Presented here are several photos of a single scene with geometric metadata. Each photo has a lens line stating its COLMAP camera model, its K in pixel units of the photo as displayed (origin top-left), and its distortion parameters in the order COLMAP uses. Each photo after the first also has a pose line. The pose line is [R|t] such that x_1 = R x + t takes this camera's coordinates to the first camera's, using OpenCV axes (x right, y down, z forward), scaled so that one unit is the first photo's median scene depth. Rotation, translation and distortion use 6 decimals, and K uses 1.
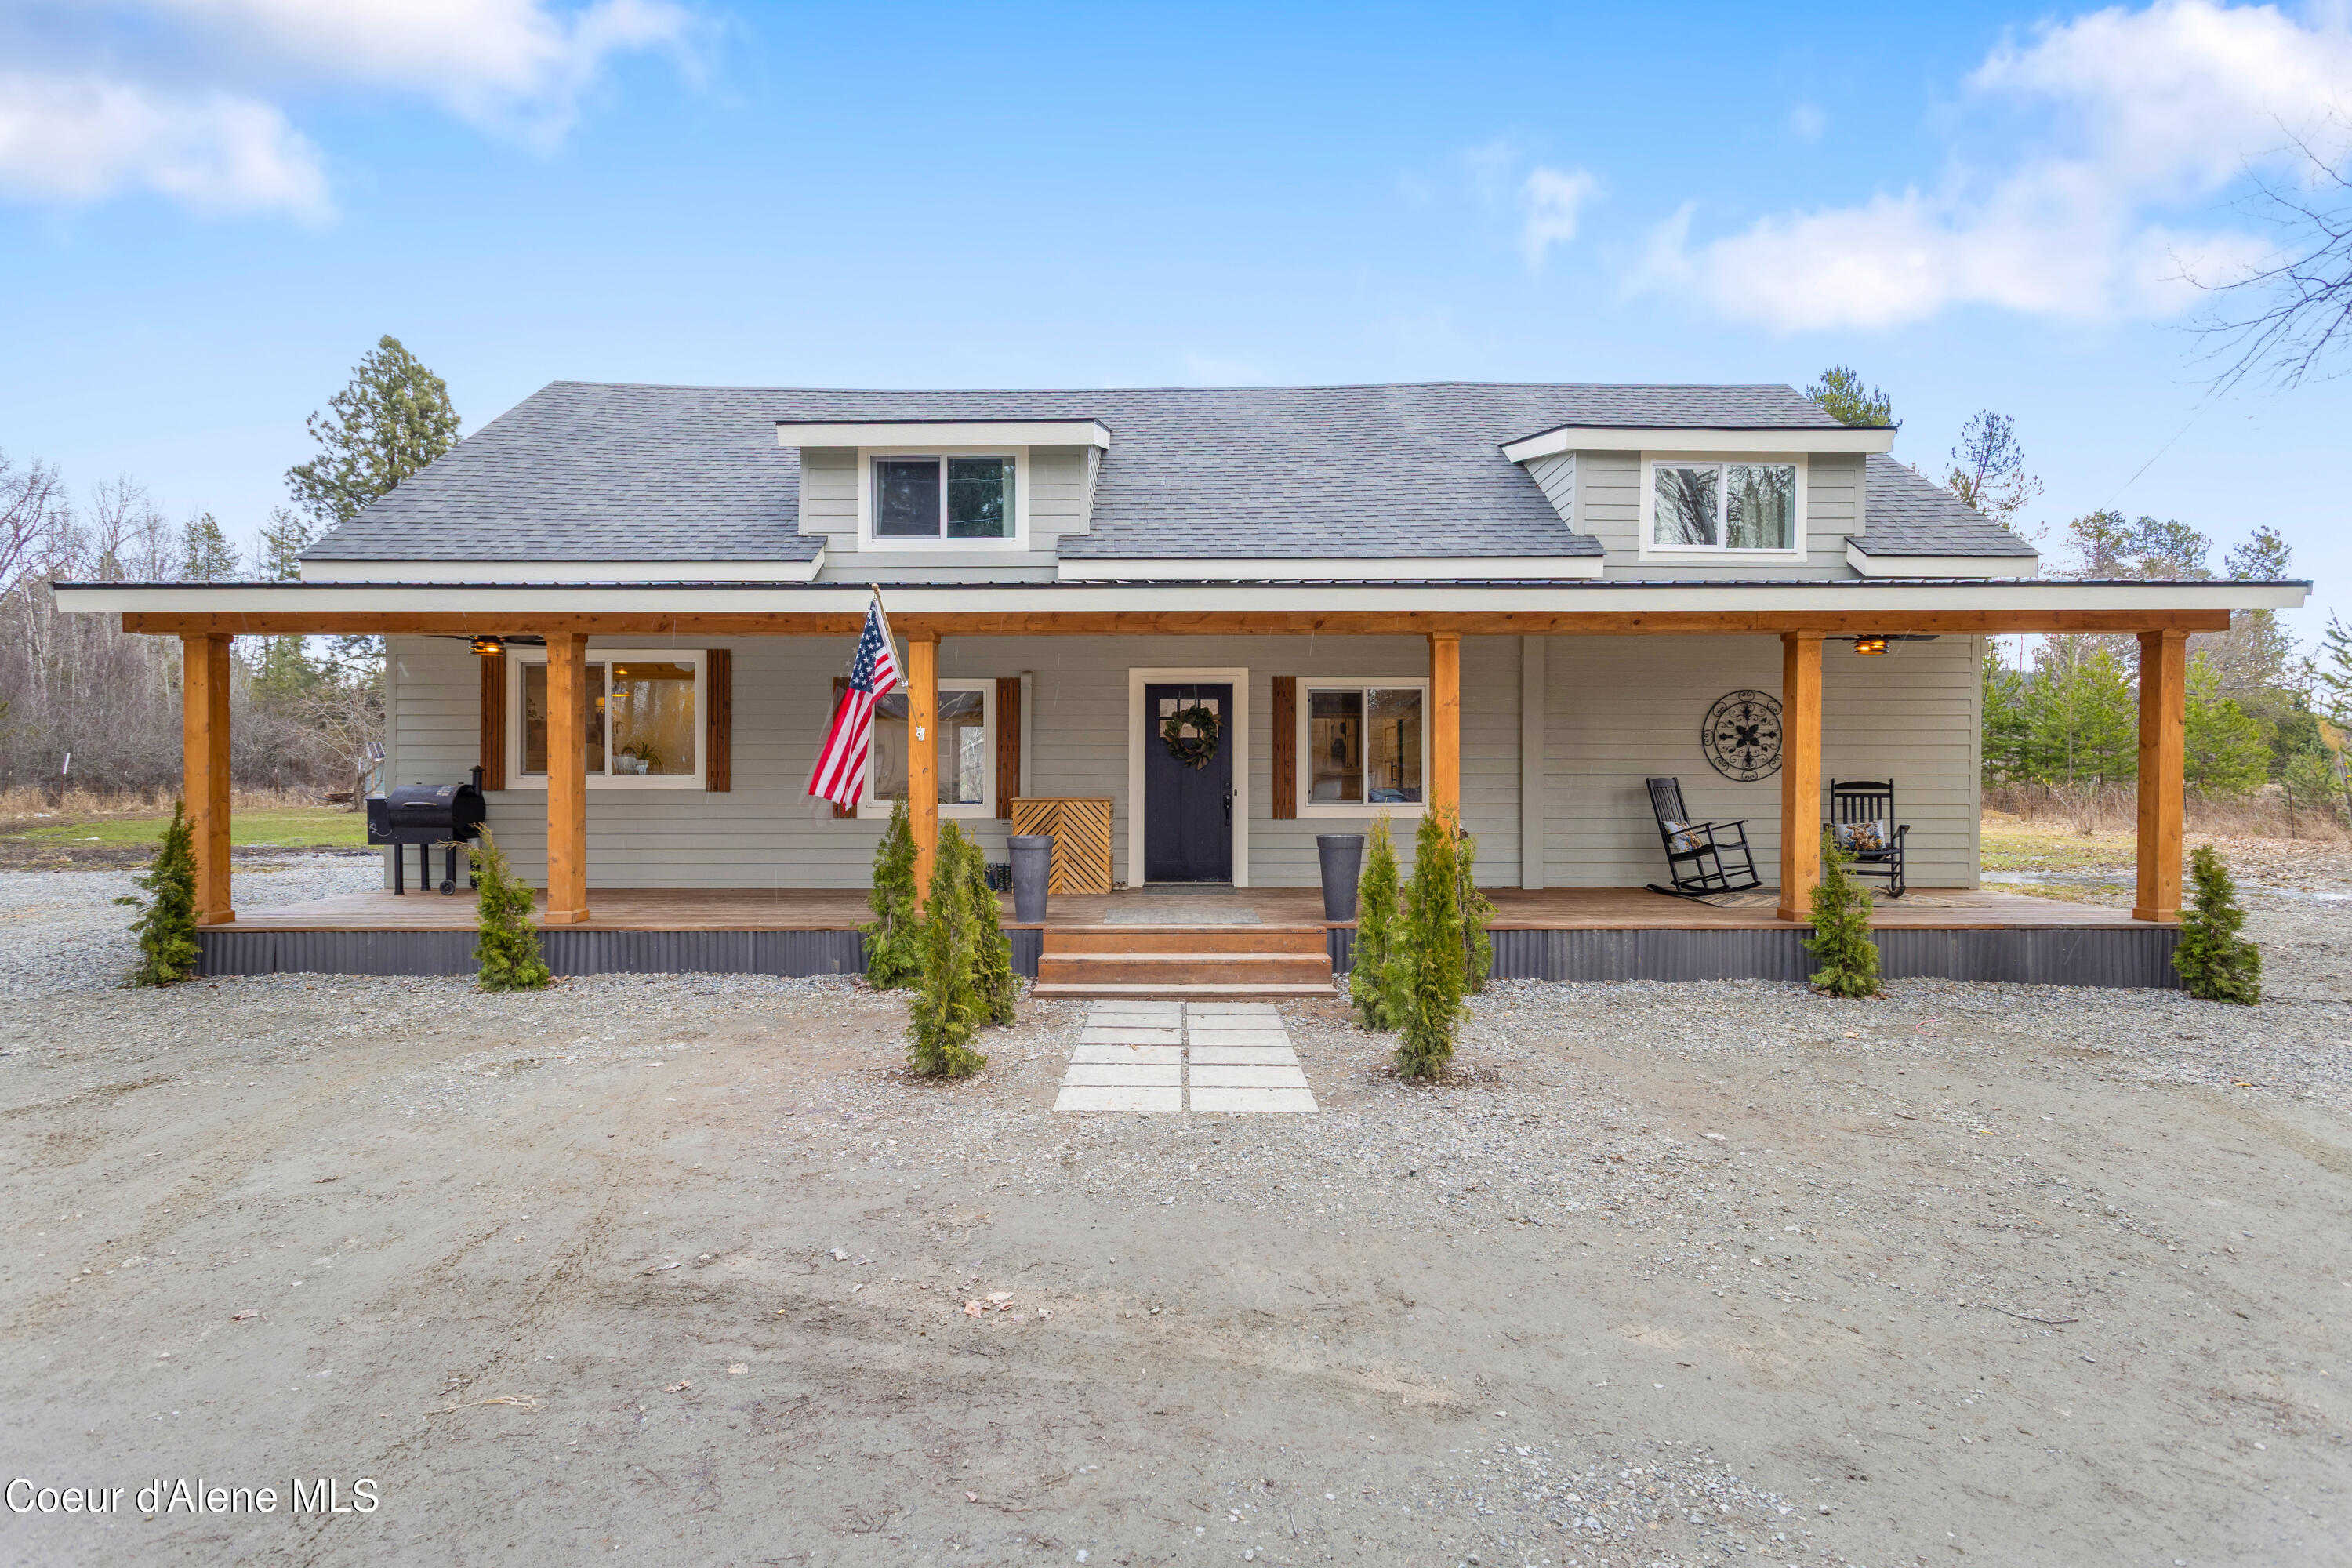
lens RADIAL K [[1138.5, 0, 1176.6], [0, 1138.5, 787.8], [0, 0, 1]] dist [-0.001837, 0.003014]
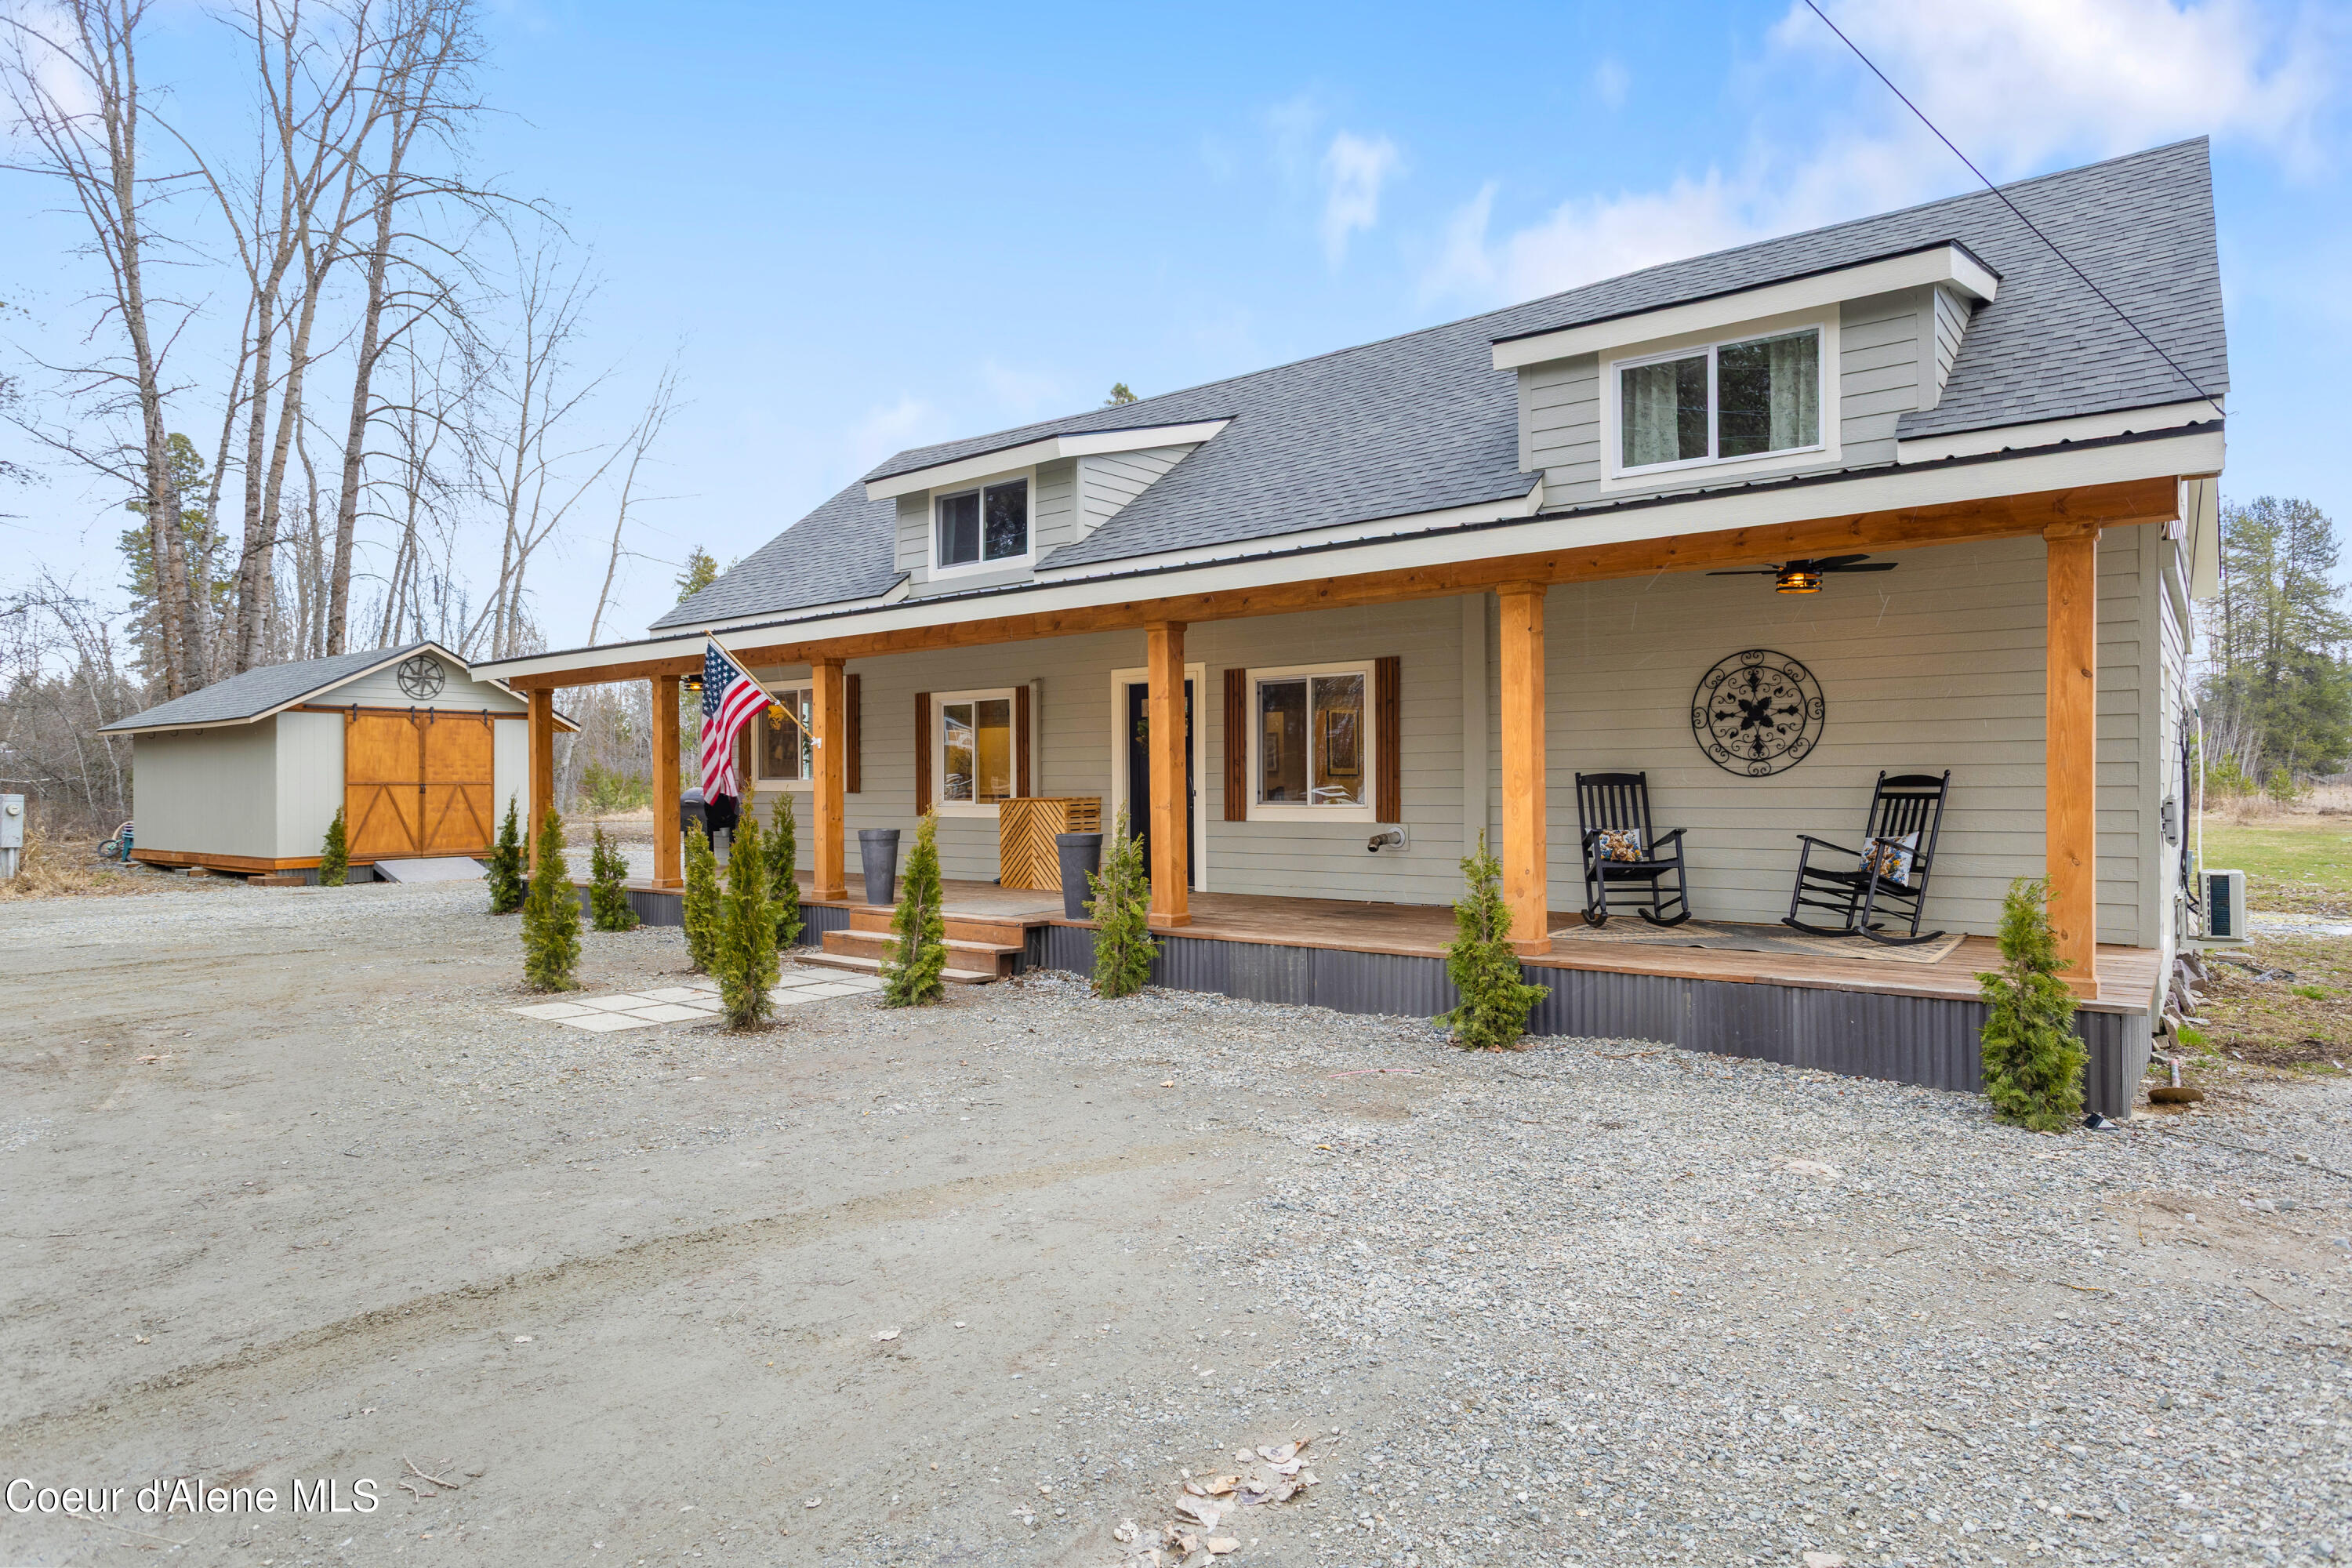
lens RADIAL K [[1373.8, 0, 1177.7], [0, 1373.8, 782.9], [0, 0, 1]] dist [-0.007208, -0.000358]
pose [[0.771675, -0.005988, -0.635988, 0.775266], [-0.001041, 0.999942, -0.010677, 0.007999], [0.636016, 0.008902, 0.771625, 0.099732]]
